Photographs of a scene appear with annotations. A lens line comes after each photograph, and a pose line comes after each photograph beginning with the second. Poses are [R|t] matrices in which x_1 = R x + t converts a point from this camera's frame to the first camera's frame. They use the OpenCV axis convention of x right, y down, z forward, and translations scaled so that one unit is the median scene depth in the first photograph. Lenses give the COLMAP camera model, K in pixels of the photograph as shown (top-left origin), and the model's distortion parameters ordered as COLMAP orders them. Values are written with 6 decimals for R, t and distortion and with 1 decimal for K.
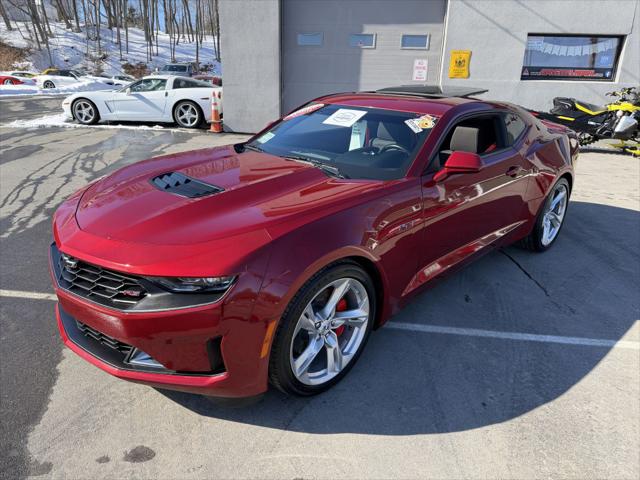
lens RADIAL K [[454.7, 0, 319.4], [0, 454.7, 243.4], [0, 0, 1]] dist [0.018522, -0.022399]
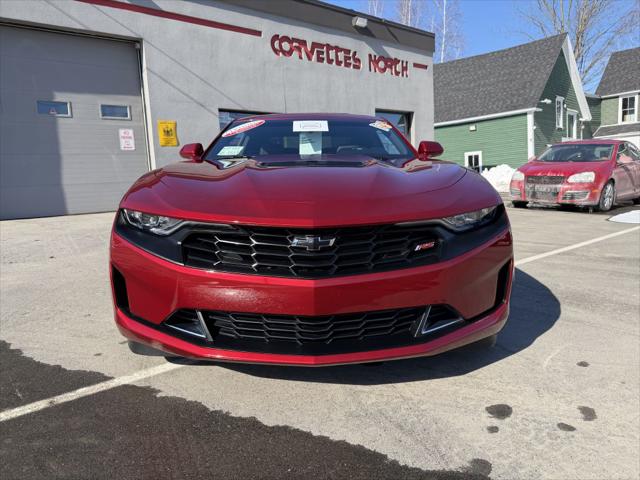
lens RADIAL K [[454.7, 0, 319.4], [0, 454.7, 243.4], [0, 0, 1]] dist [0.018522, -0.022399]
pose [[0.689570, -0.160116, 0.706297, -0.232268], [0.292918, 0.953586, -0.069805, 0.021592], [-0.662338, 0.255022, 0.704465, 0.101315]]
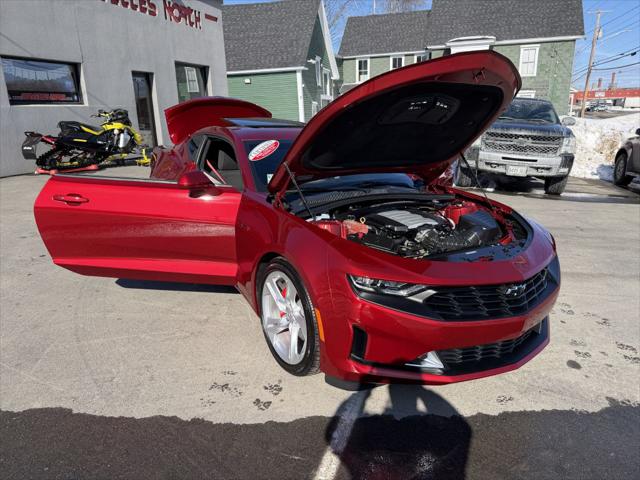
lens RADIAL K [[454.7, 0, 319.4], [0, 454.7, 243.4], [0, 0, 1]] dist [0.018522, -0.022399]
pose [[0.218377, -0.304512, 0.927138, -0.357040], [0.335031, 0.915717, 0.221848, -0.101418], [-0.916551, 0.262173, 0.301992, 0.234026]]
